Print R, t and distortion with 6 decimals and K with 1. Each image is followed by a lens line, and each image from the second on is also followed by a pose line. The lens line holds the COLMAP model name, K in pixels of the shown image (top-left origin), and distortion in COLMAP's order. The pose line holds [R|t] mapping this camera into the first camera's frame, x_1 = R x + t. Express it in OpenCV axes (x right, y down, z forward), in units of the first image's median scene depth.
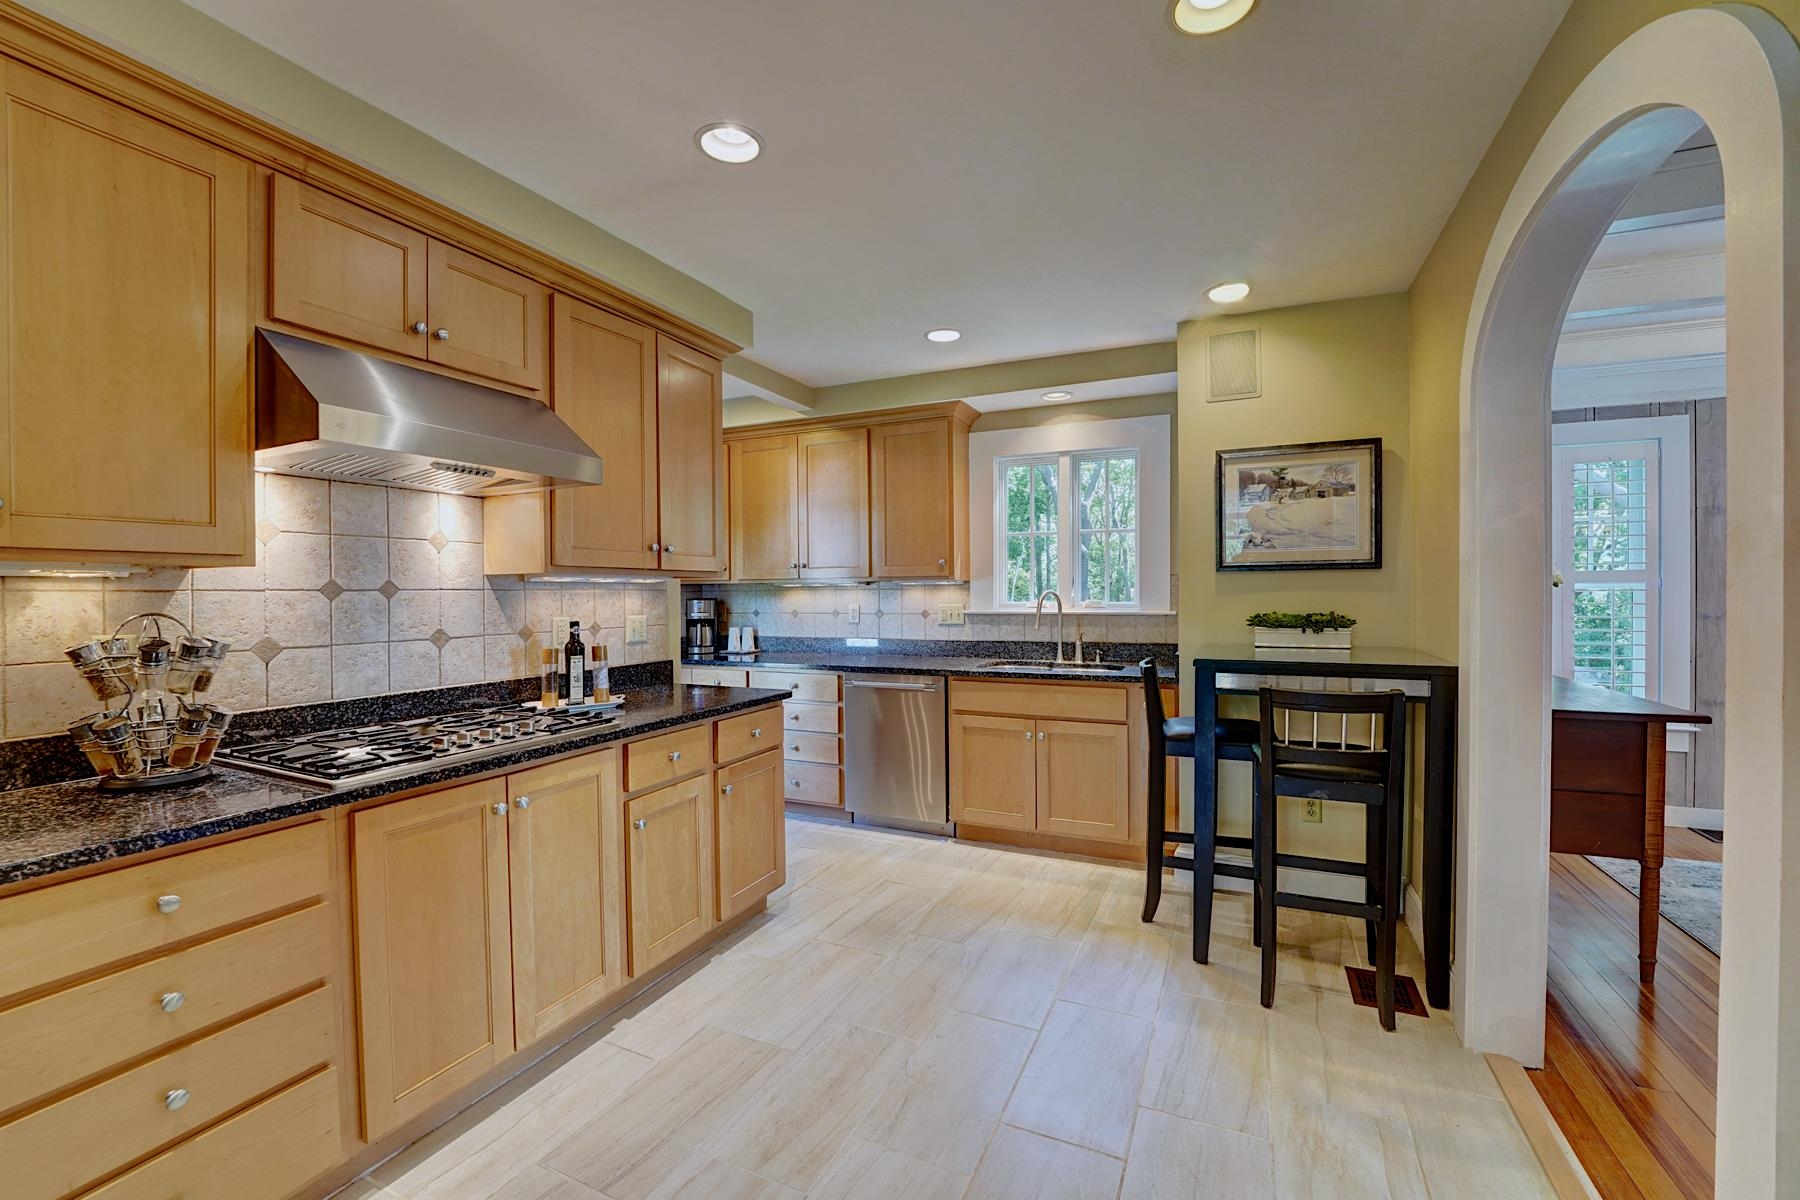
lens RADIAL K [[735.7, 0, 897.7], [0, 735.7, 600.2], [0, 0, 1]] dist [-0.027782, 0.003146]
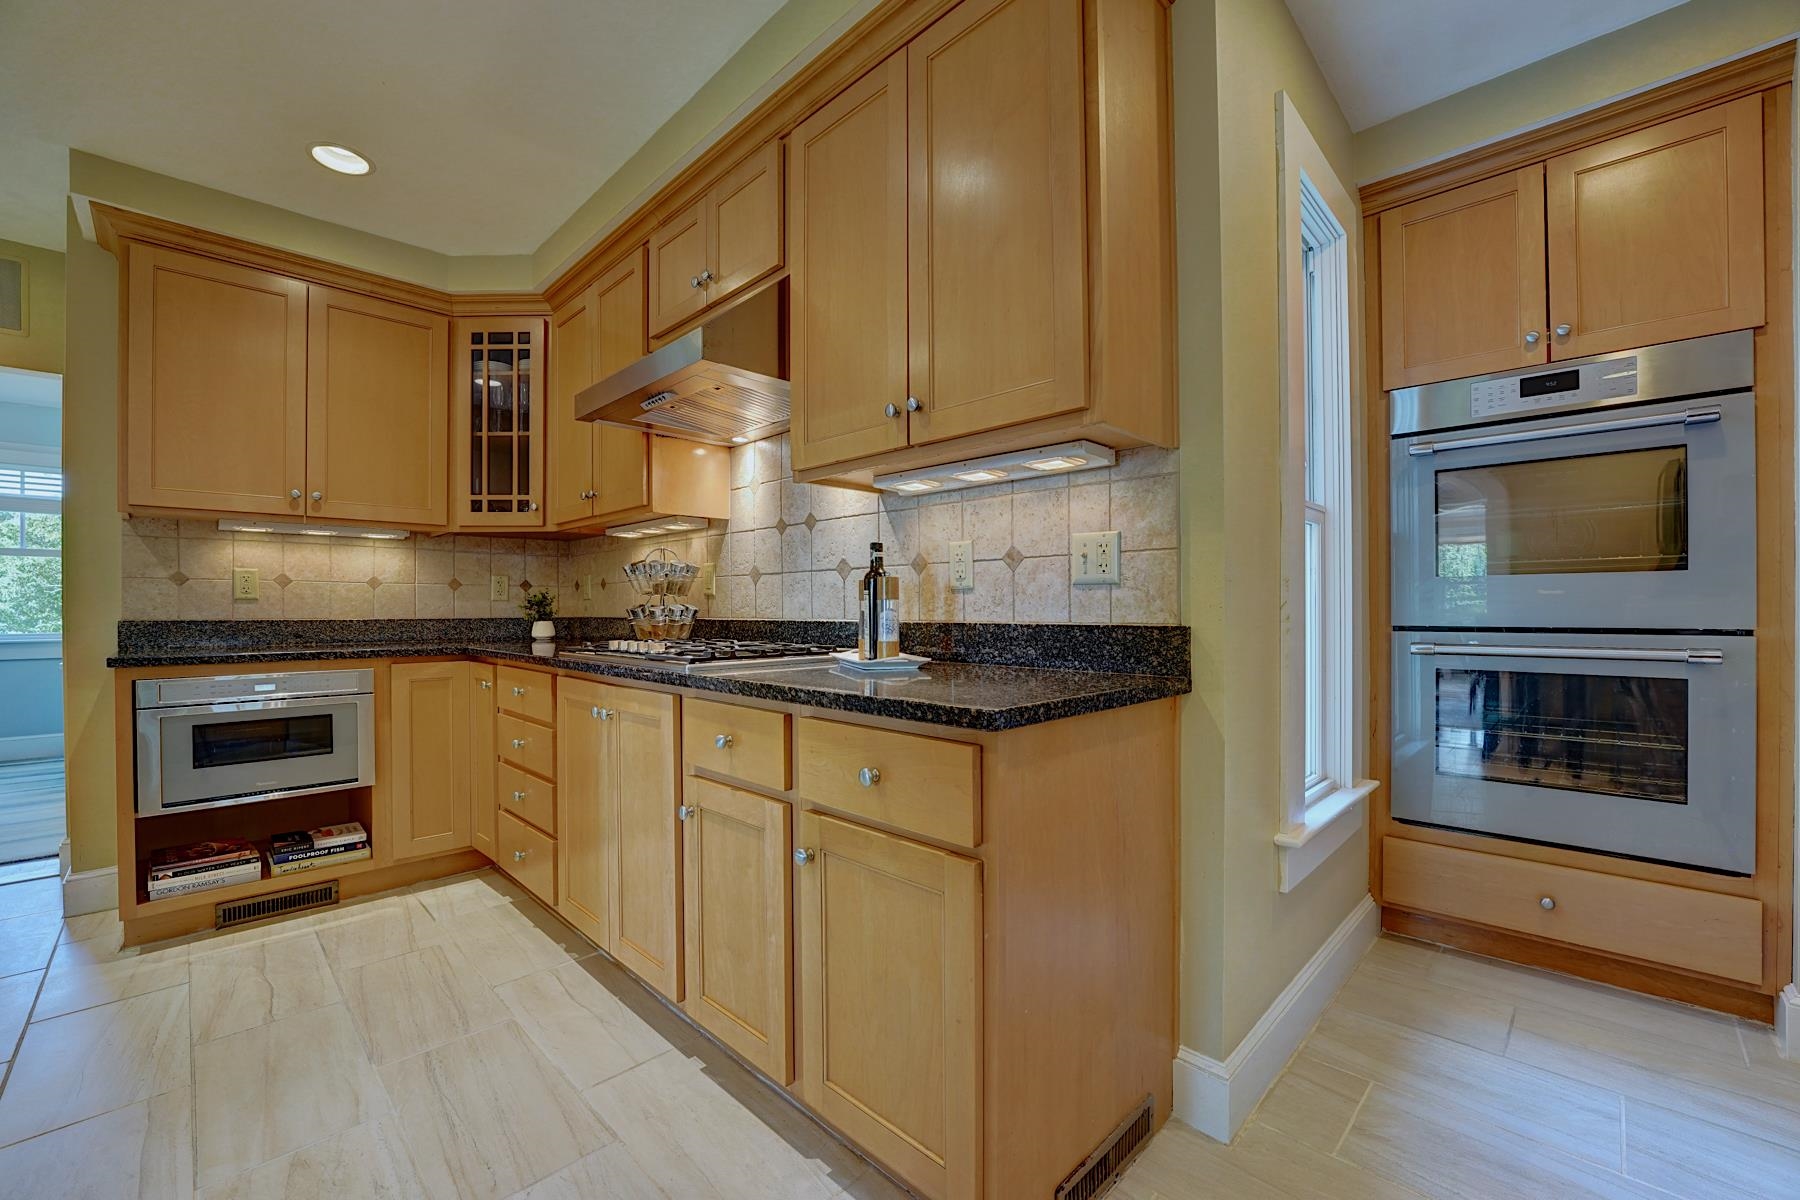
lens RADIAL K [[735.7, 0, 895.4], [0, 735.7, 609.8], [0, 0, 1]] dist [-0.027782, 0.003146]
pose [[-0.341486, 0.012308, -0.939806, 0.208946], [-0.003400, 0.999892, 0.014331, 0.077527], [0.939881, 0.008090, -0.341407, 1.172325]]
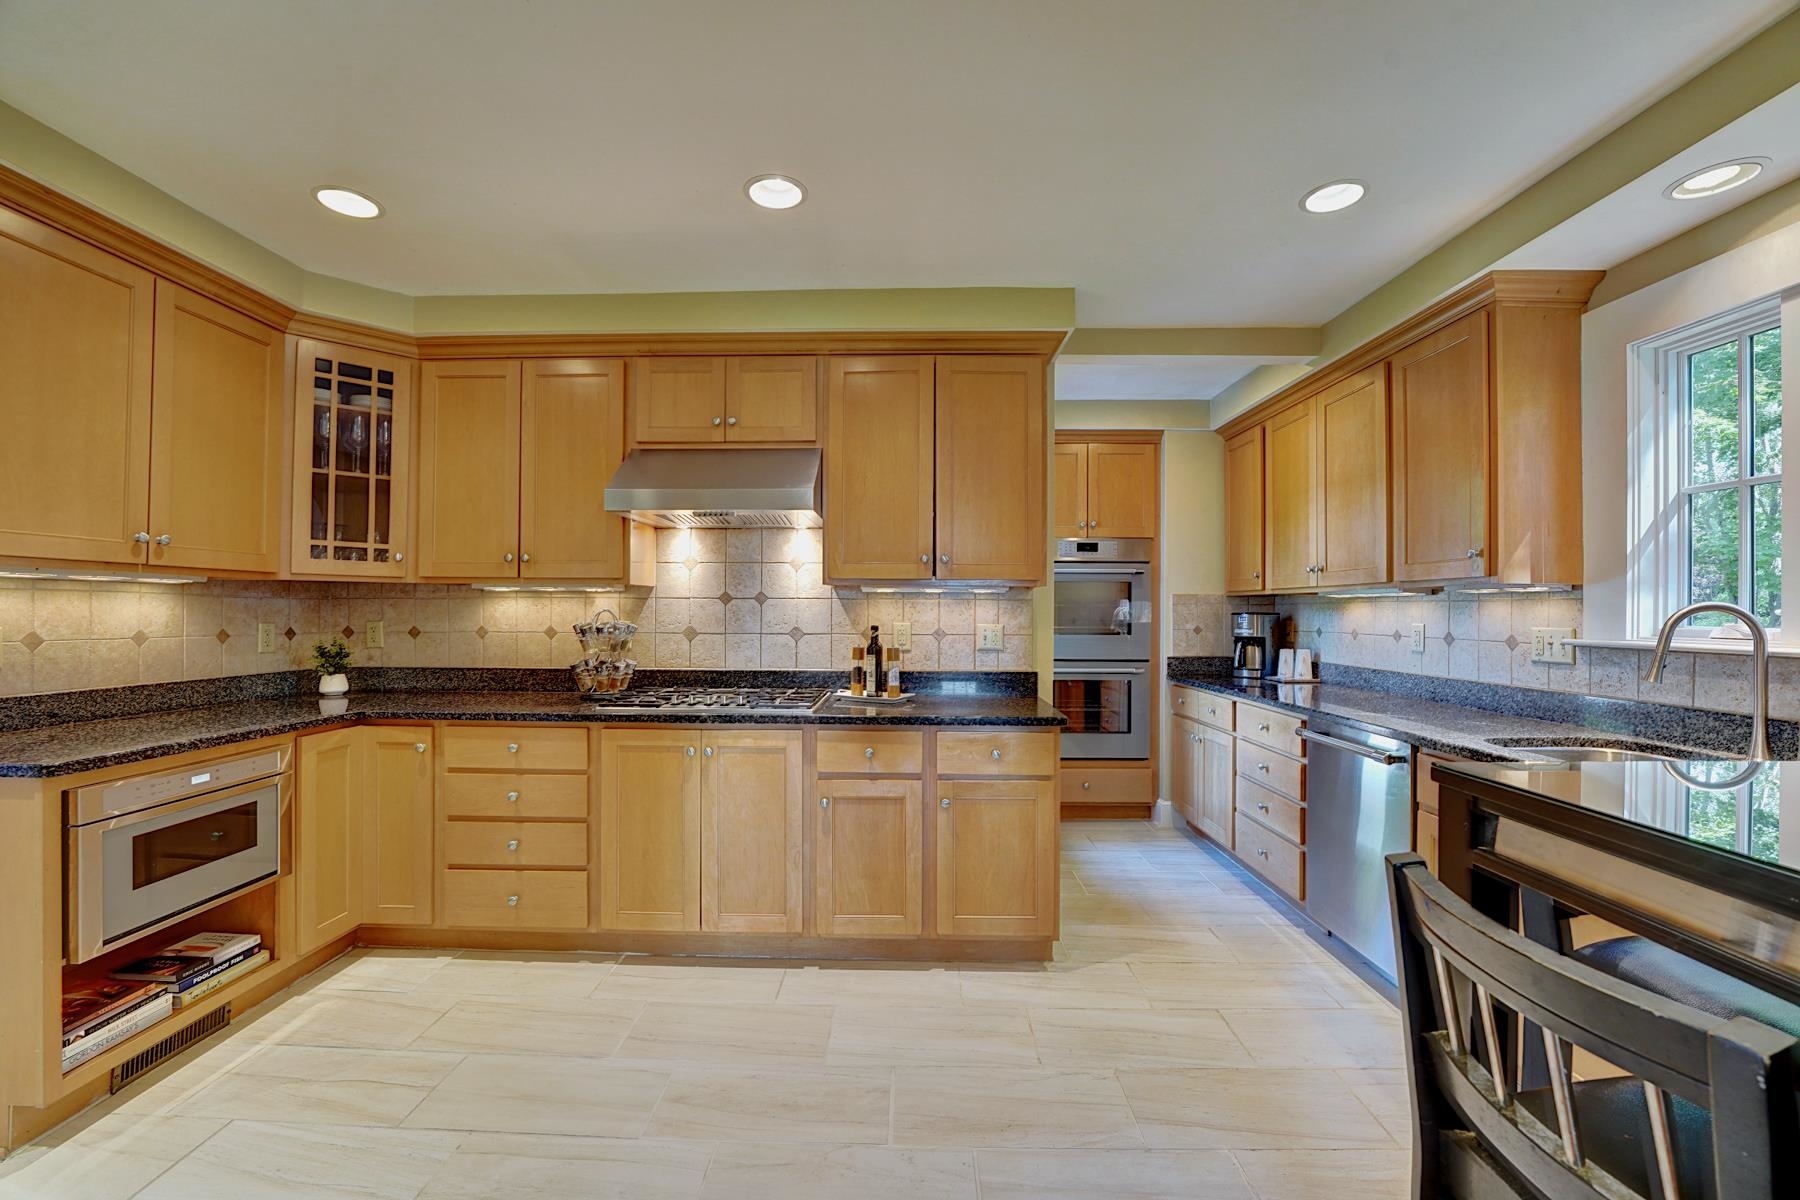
lens RADIAL K [[735.7, 0, 899.9], [0, 735.7, 604.8], [0, 0, 1]] dist [-0.027782, 0.003146]
pose [[0.407270, 0.003786, -0.913300, 0.605241], [-0.018213, 0.999826, -0.003977, -0.000507], [0.913126, 0.018254, 0.407268, 0.516540]]
